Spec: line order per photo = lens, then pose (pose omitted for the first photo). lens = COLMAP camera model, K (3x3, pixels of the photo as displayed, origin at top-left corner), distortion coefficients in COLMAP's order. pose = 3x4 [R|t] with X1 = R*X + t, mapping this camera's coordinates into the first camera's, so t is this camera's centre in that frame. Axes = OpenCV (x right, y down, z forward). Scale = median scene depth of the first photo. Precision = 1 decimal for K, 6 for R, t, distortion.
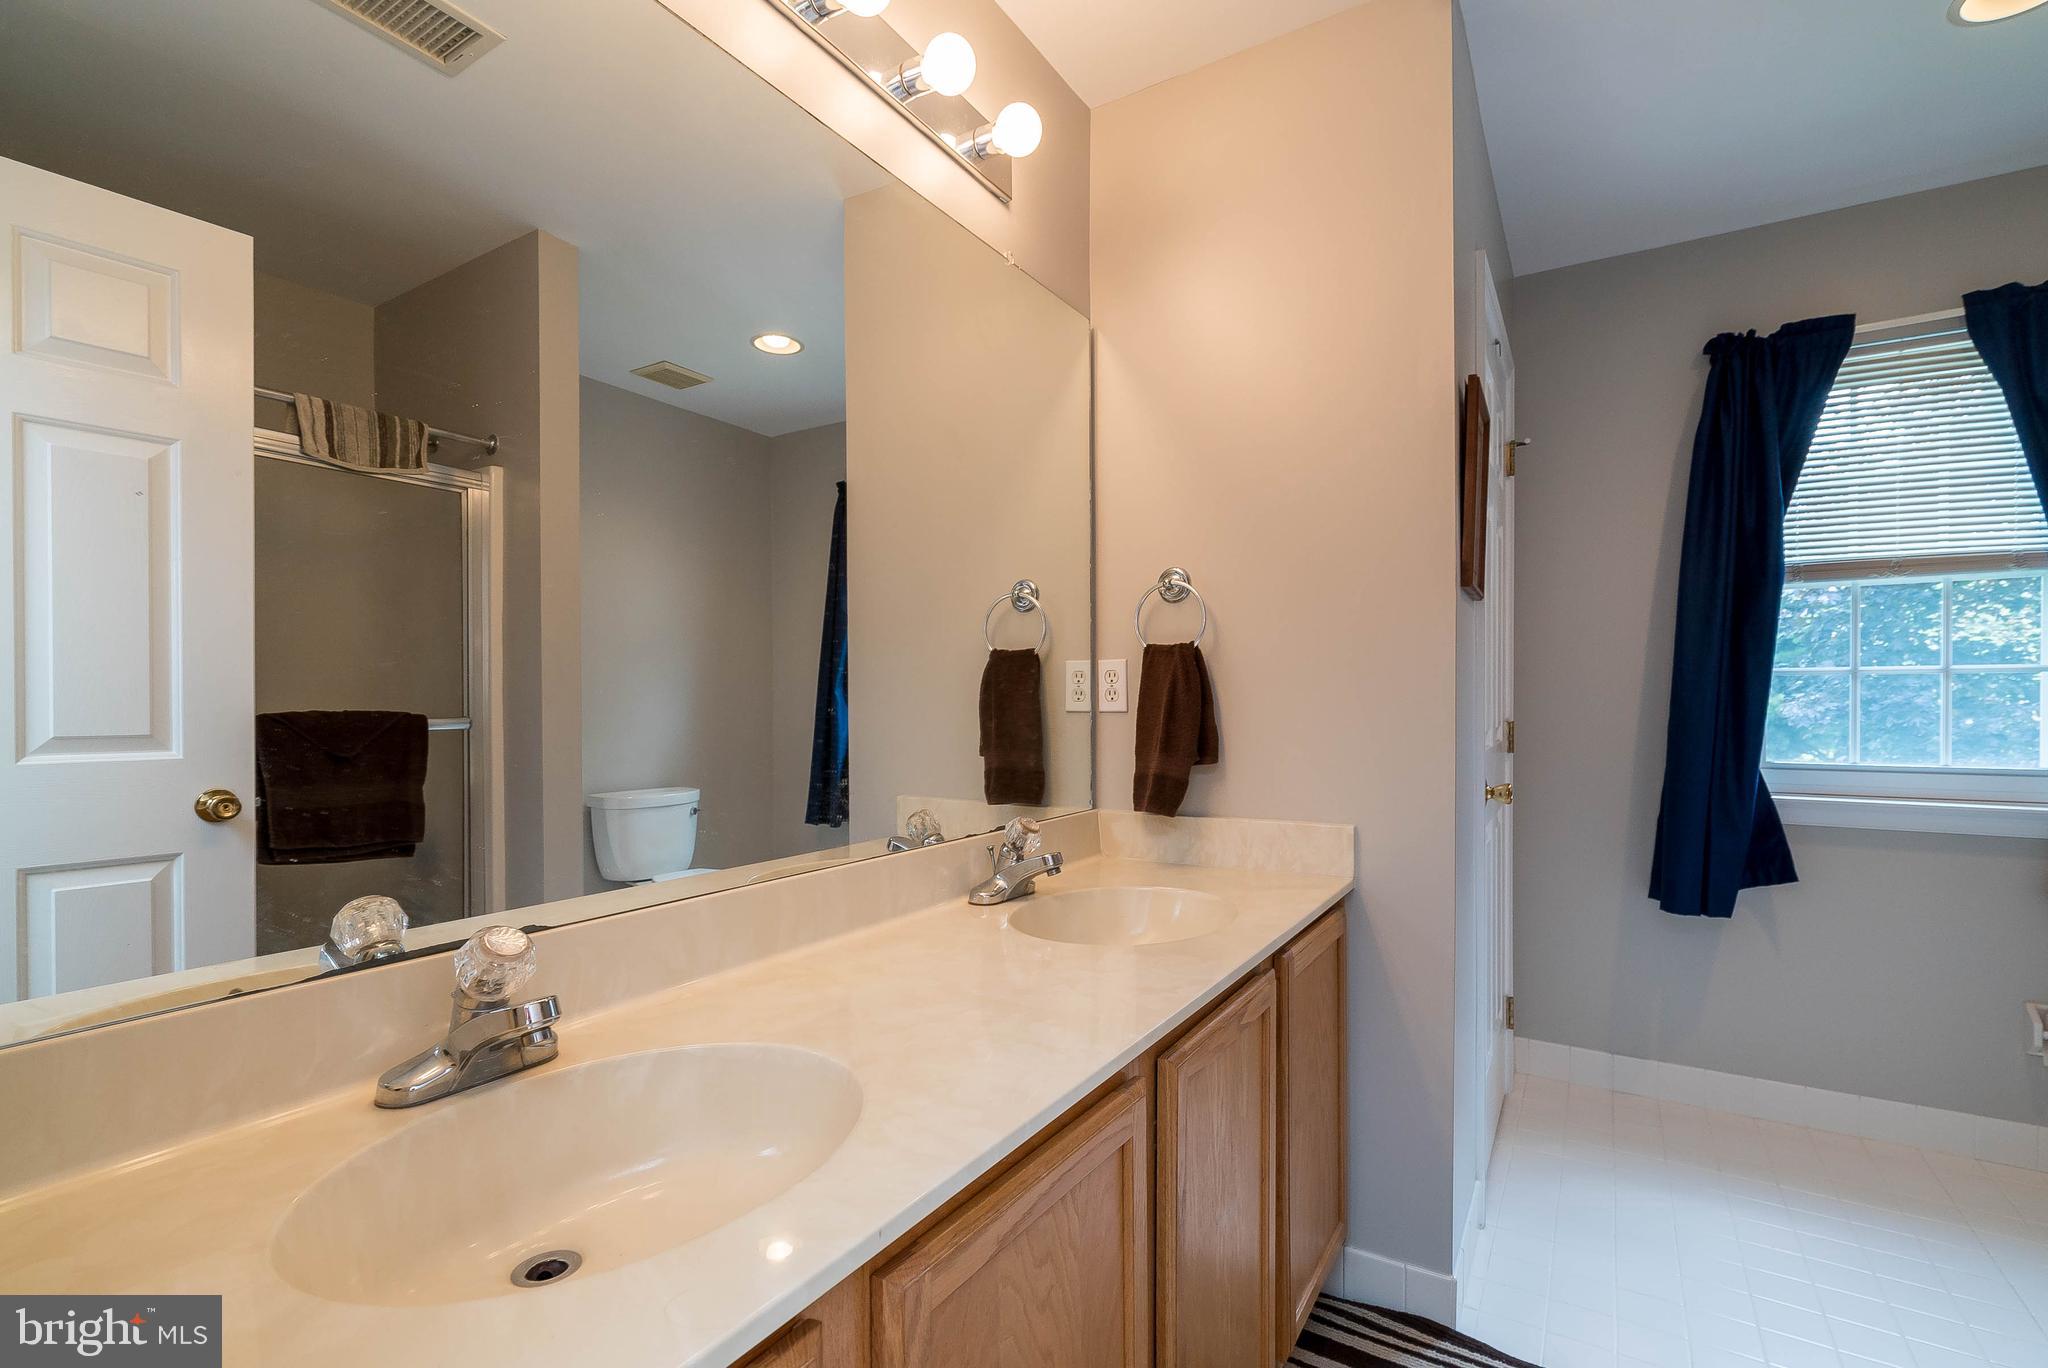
lens RADIAL K [[938.9, 0, 1011.6], [0, 938.9, 683.2], [0, 0, 1]] dist [-0.004904, 0.003726]
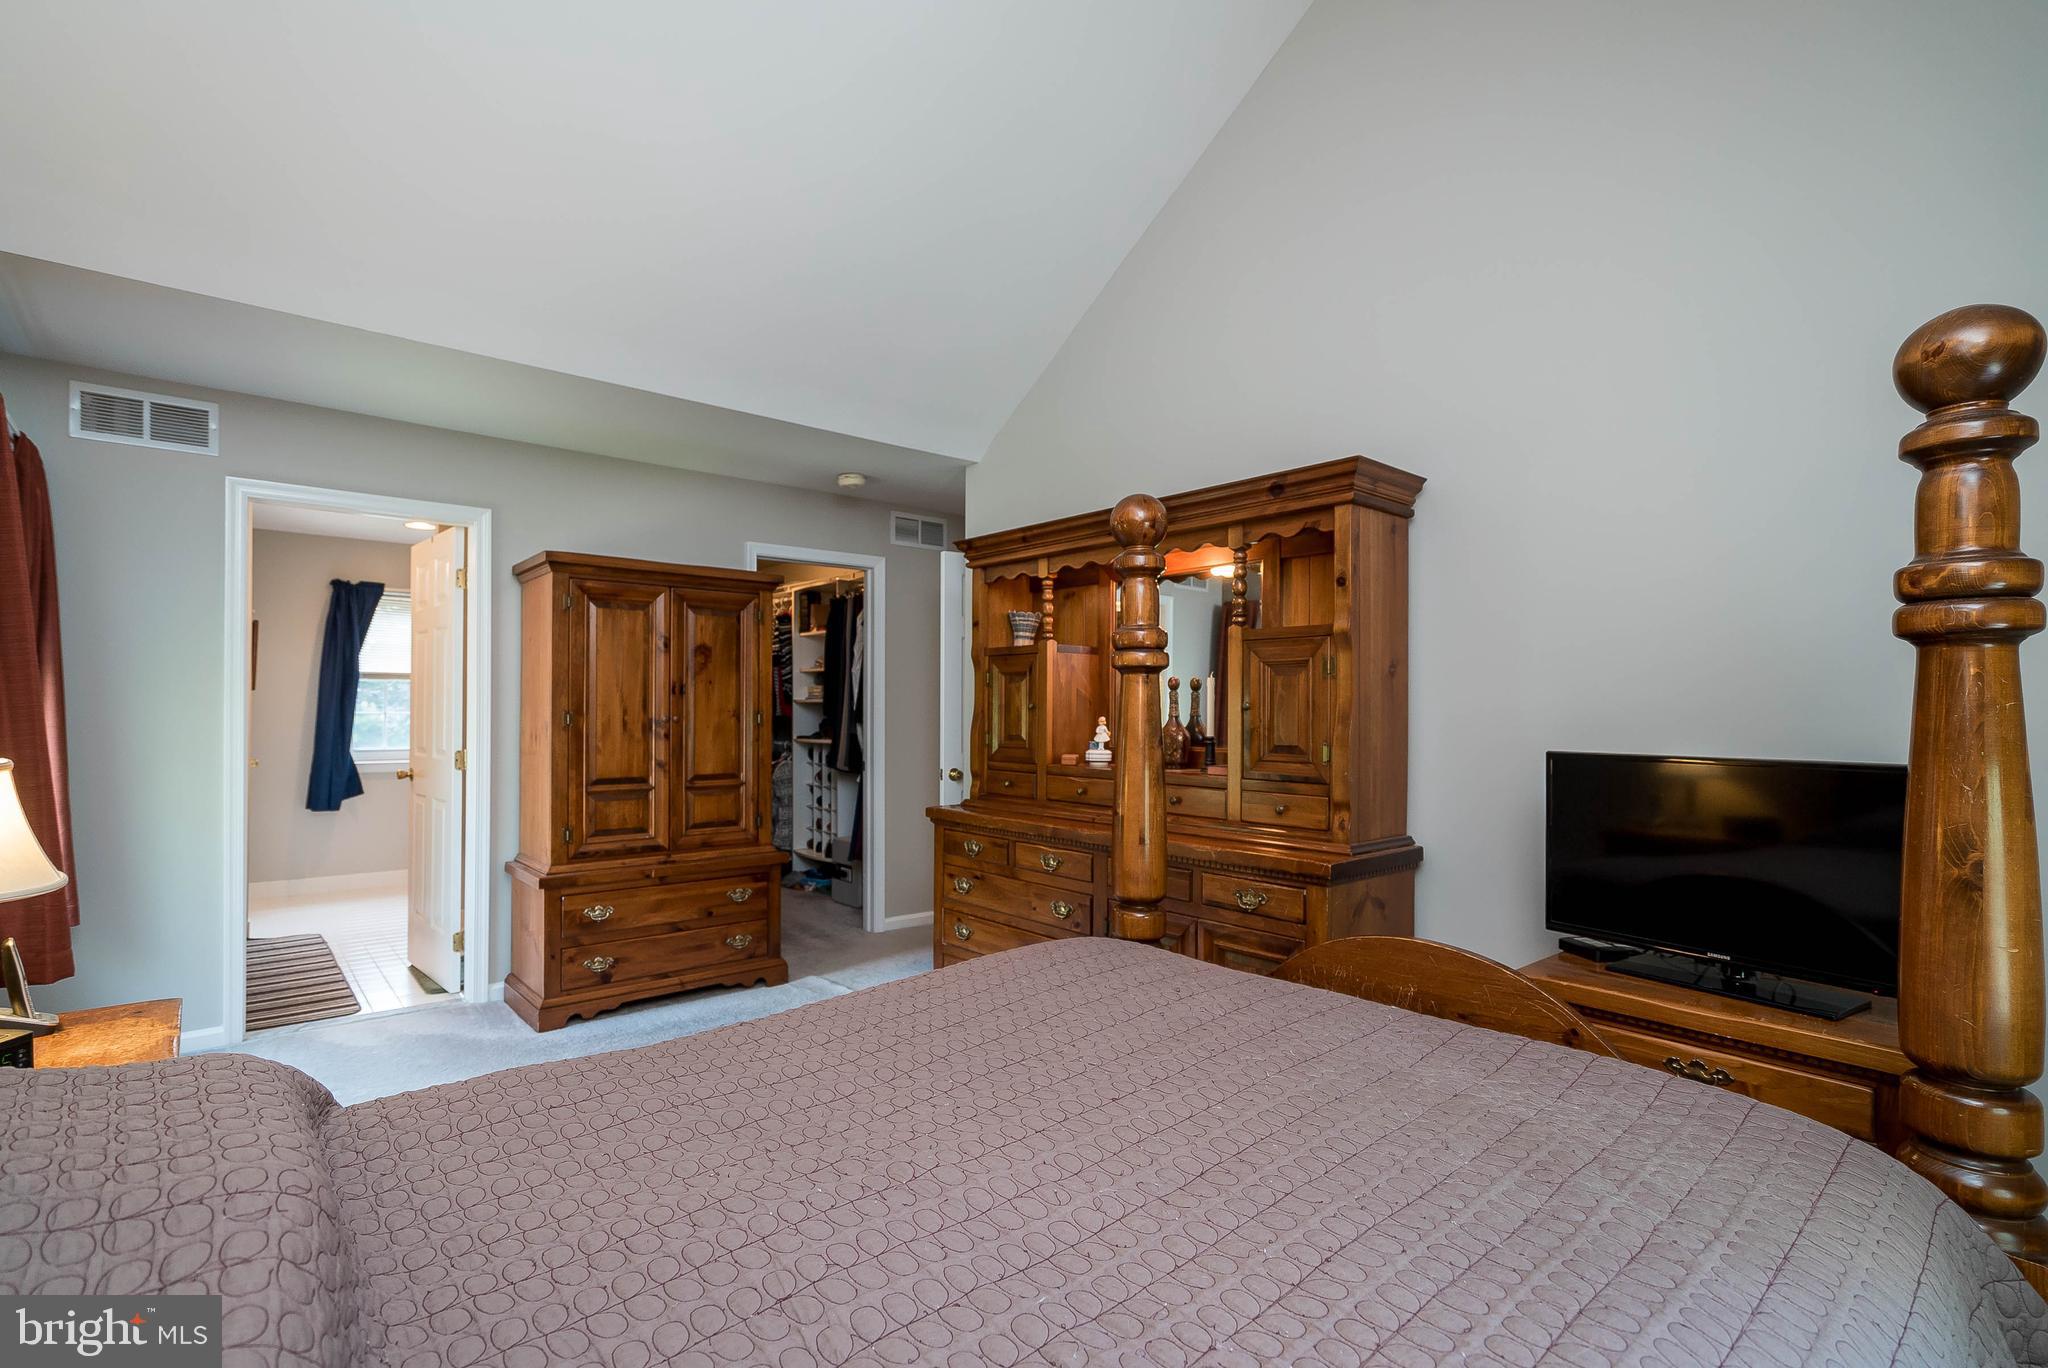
lens RADIAL K [[938.9, 0, 1012.9], [0, 938.9, 695.3], [0, 0, 1]] dist [-0.004904, 0.003726]
pose [[0.310876, 0.011610, 0.950380, -1.083604], [0.003460, 0.999905, -0.013346, -0.024267], [-0.950444, 0.007437, 0.310806, -1.528433]]
